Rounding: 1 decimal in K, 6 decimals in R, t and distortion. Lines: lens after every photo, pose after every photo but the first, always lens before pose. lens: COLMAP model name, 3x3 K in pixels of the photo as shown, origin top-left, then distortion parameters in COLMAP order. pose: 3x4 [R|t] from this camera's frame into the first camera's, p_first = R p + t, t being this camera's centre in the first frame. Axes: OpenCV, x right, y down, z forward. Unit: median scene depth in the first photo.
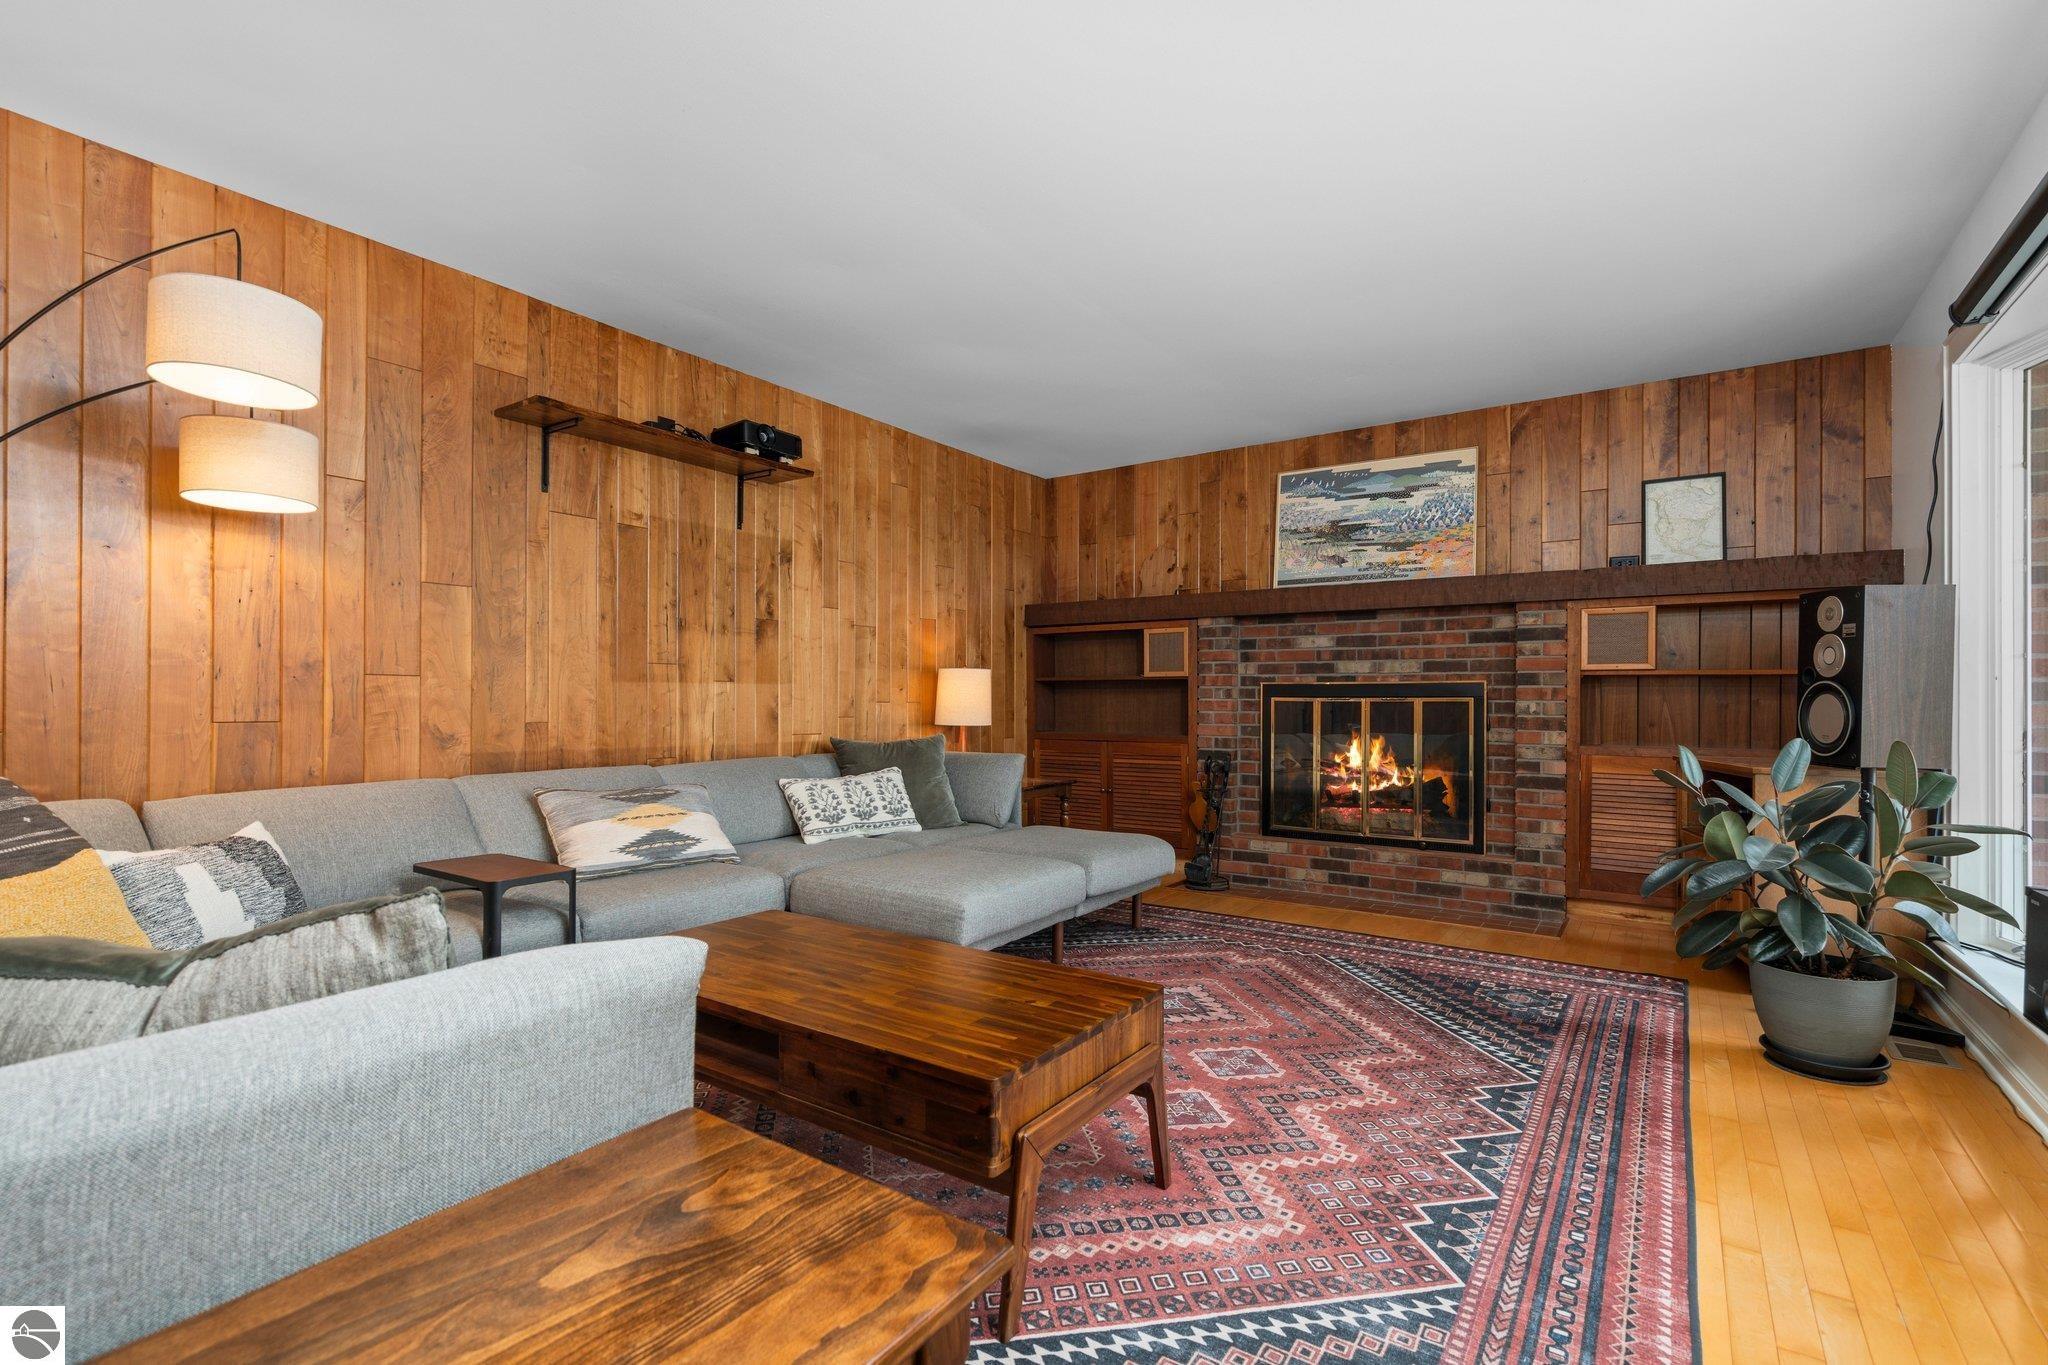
lens RADIAL K [[931.6, 0, 1010.8], [0, 931.6, 697.1], [0, 0, 1]] dist [-0.001802, 0.001369]
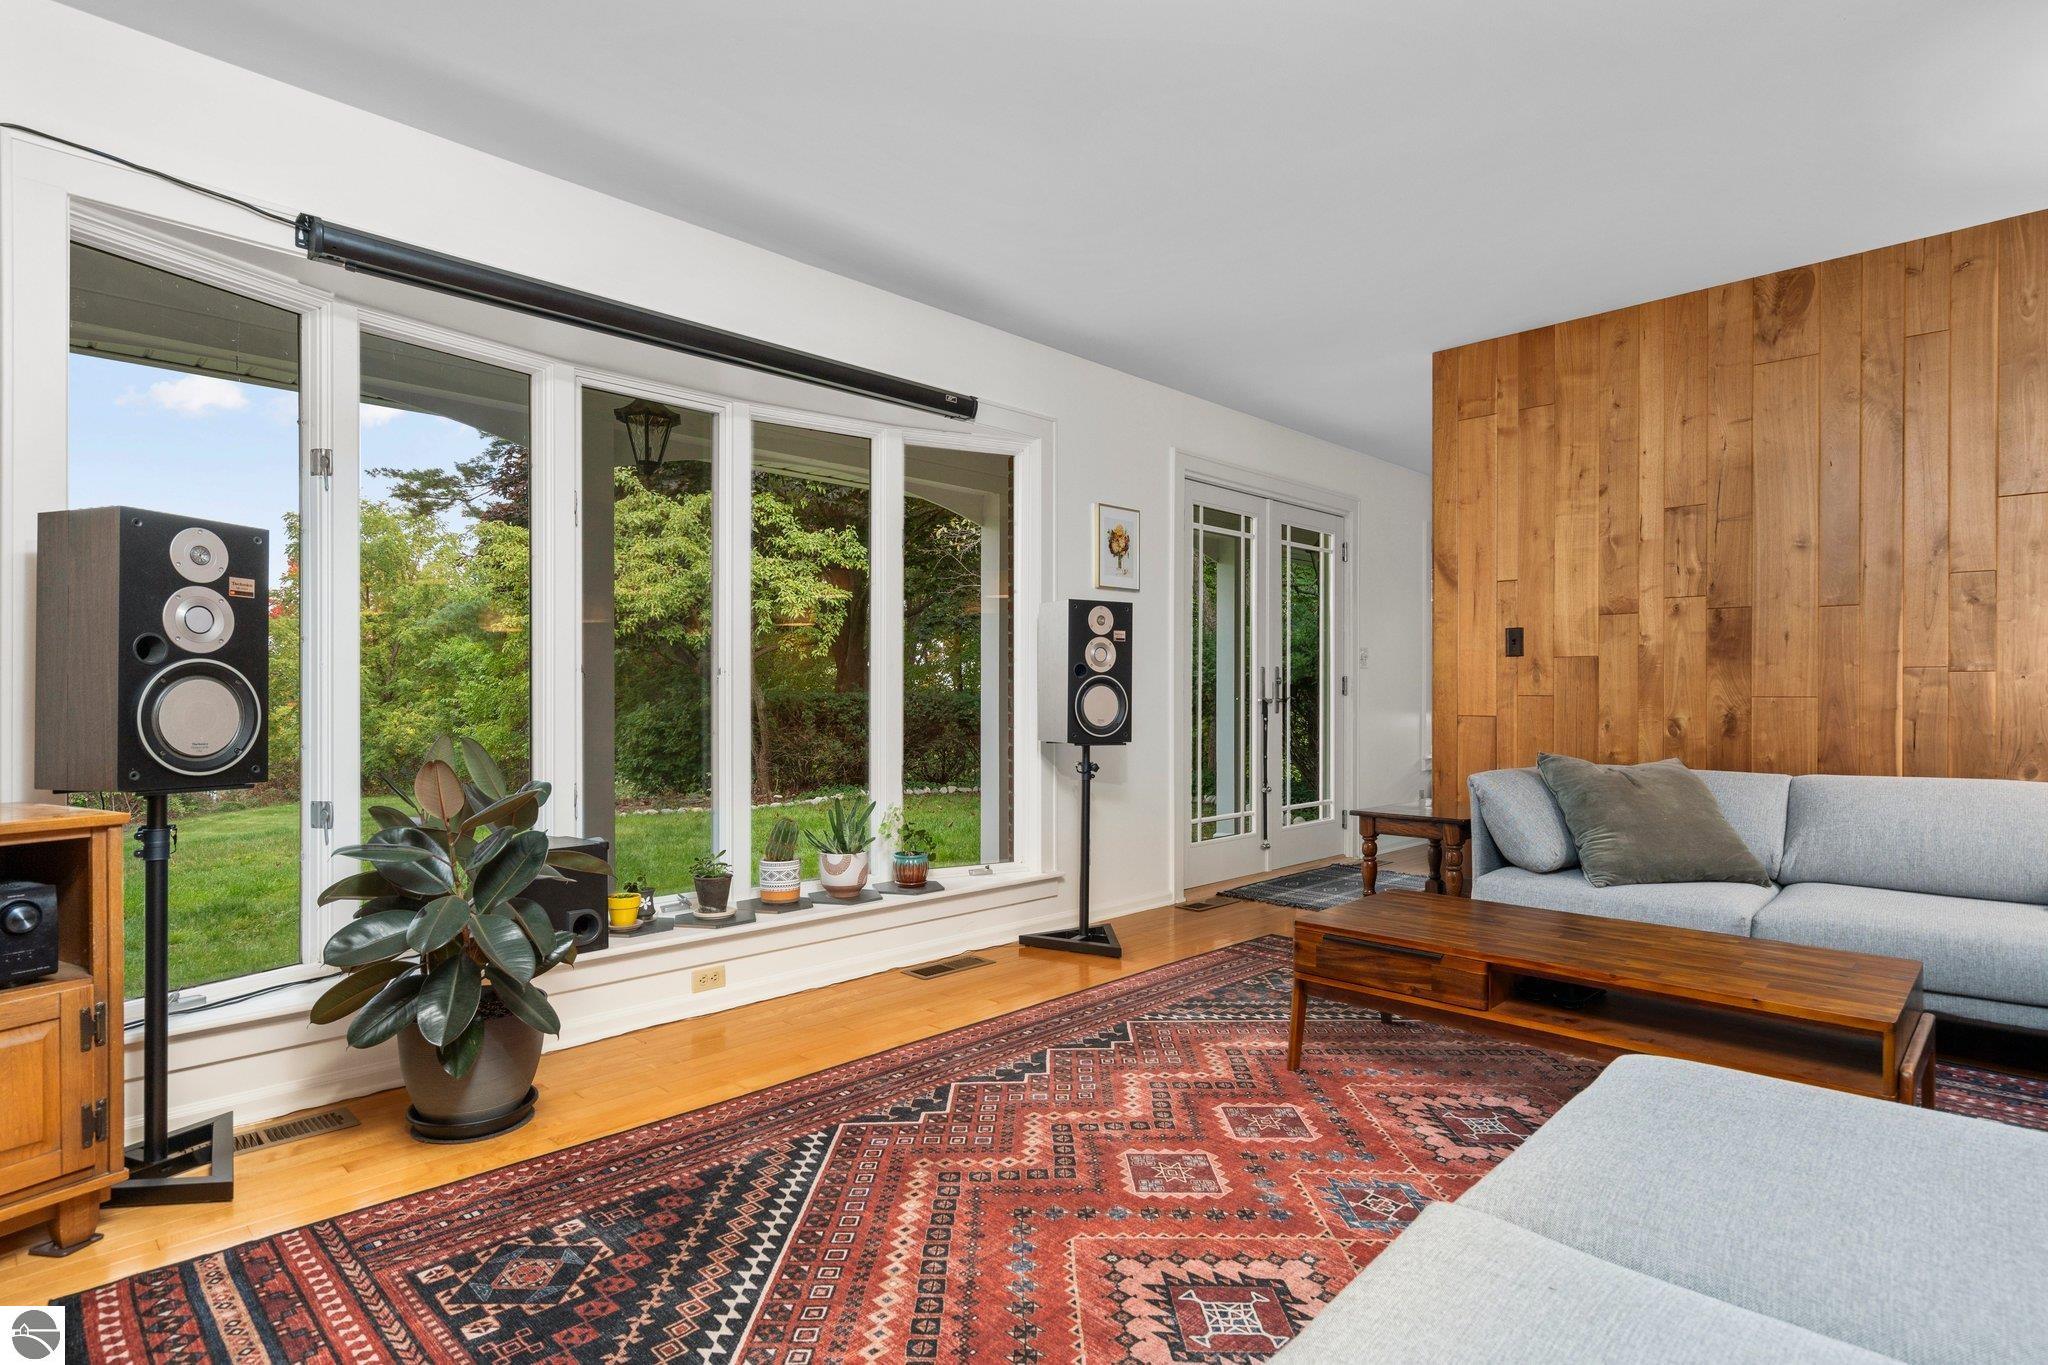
lens RADIAL K [[1044.9, 0, 1025.4], [0, 1044.9, 699.4], [0, 0, 1]] dist [0.001407, 0.000367]
pose [[-0.987611, -0.006180, 0.156803, 0.229073], [-0.005630, 0.999976, 0.003948, 0.006479], [-0.156824, 0.003016, -0.987622, 1.856340]]
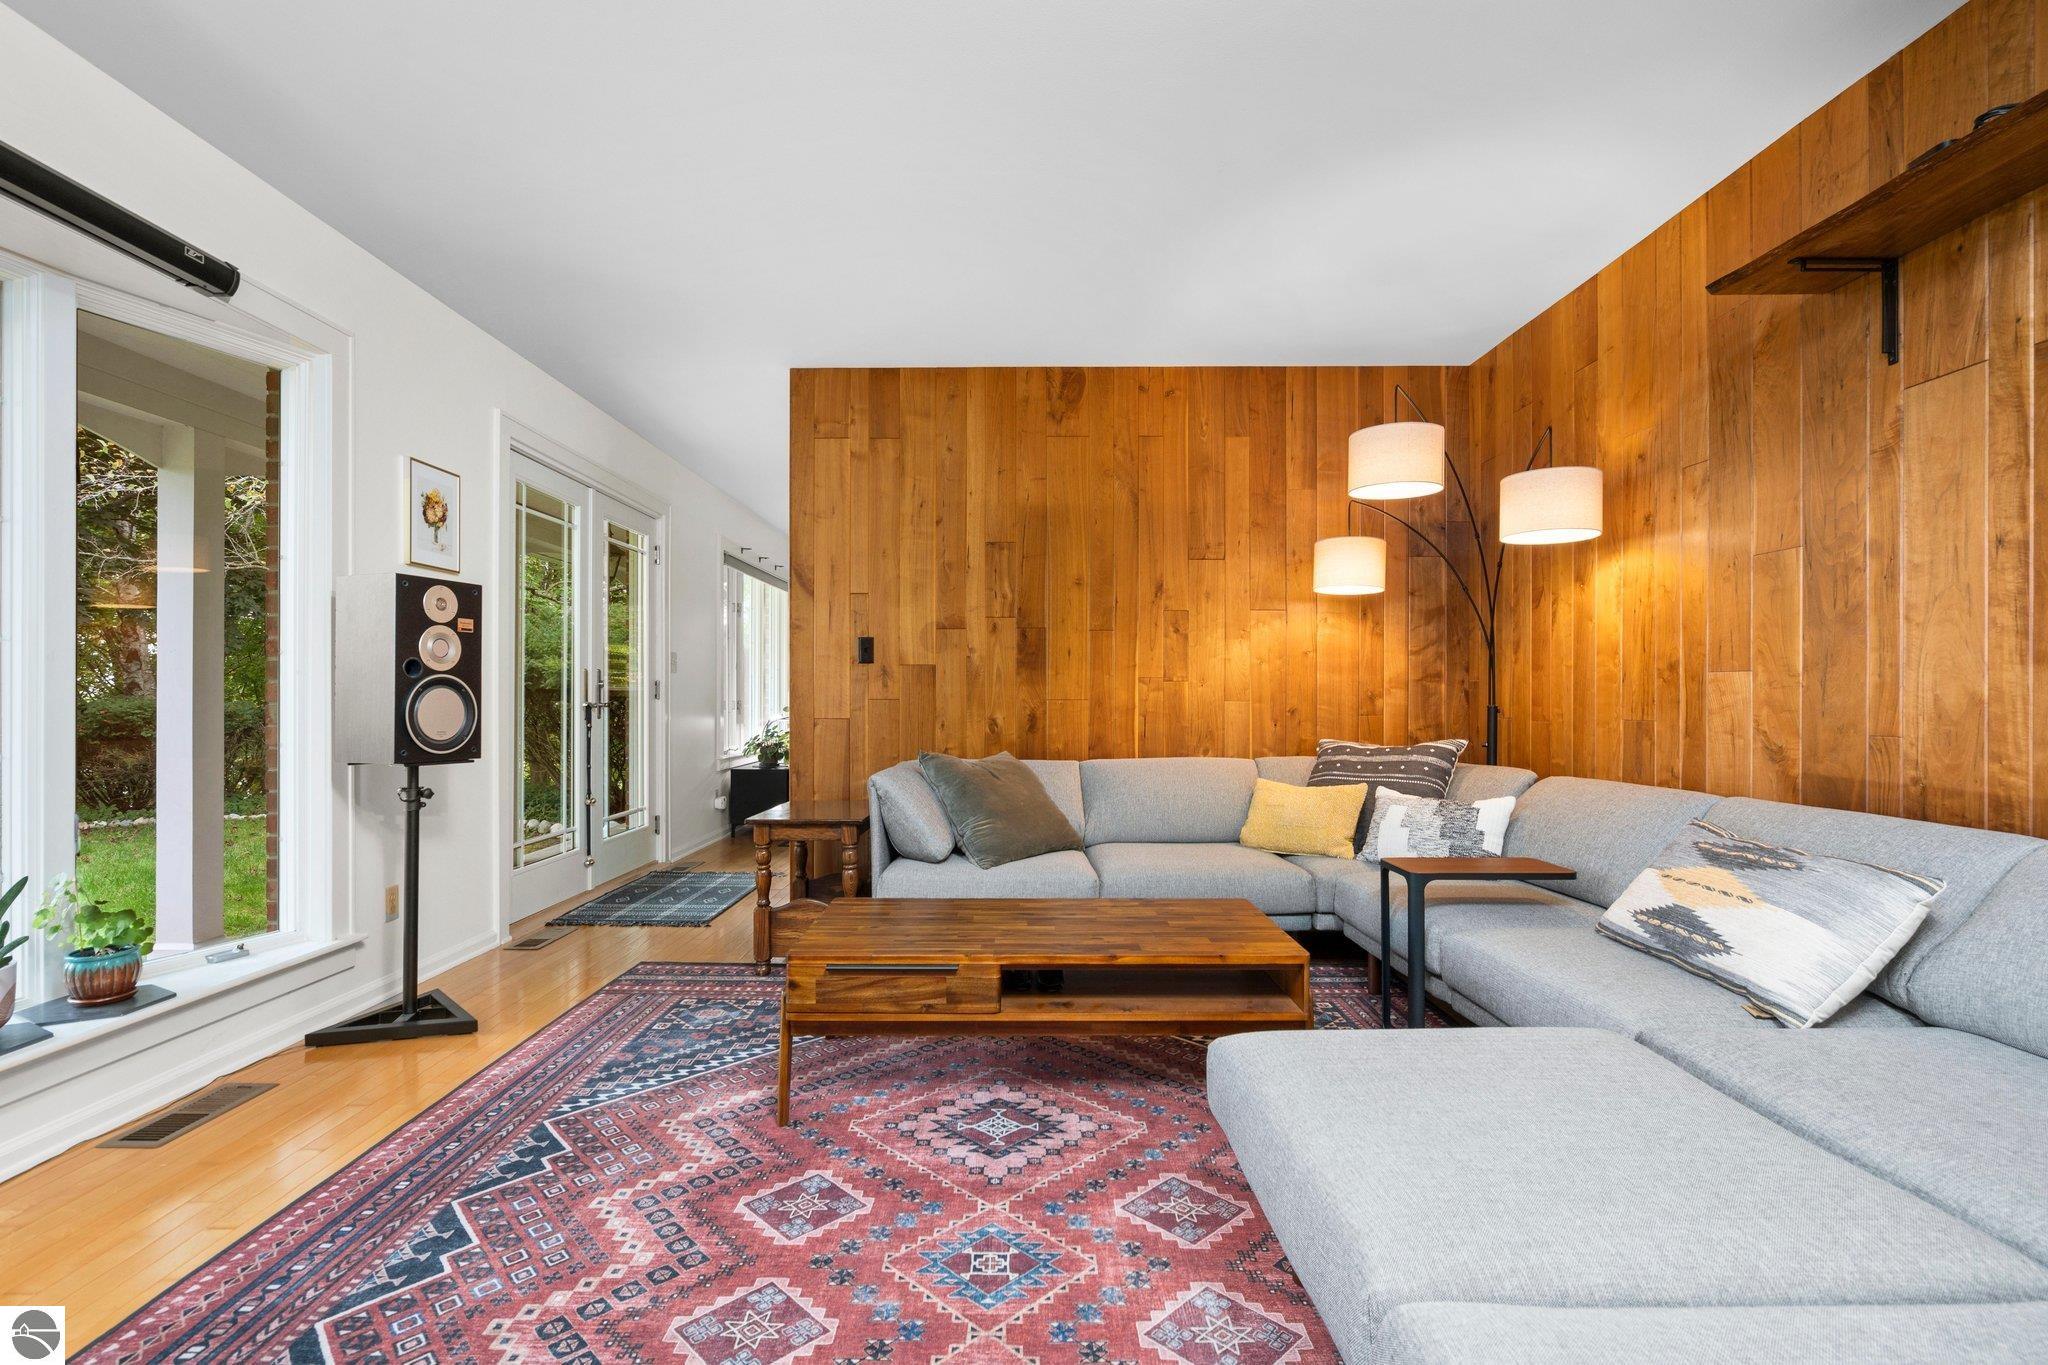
lens RADIAL K [[931.6, 0, 1010.8], [0, 931.6, 697.1], [0, 0, 1]] dist [-0.001802, 0.001369]
pose [[-0.819321, -0.003732, -0.573323, 0.441272], [-0.001332, 0.999989, -0.004606, 0.006026], [0.573334, -0.003010, -0.819316, 1.563071]]
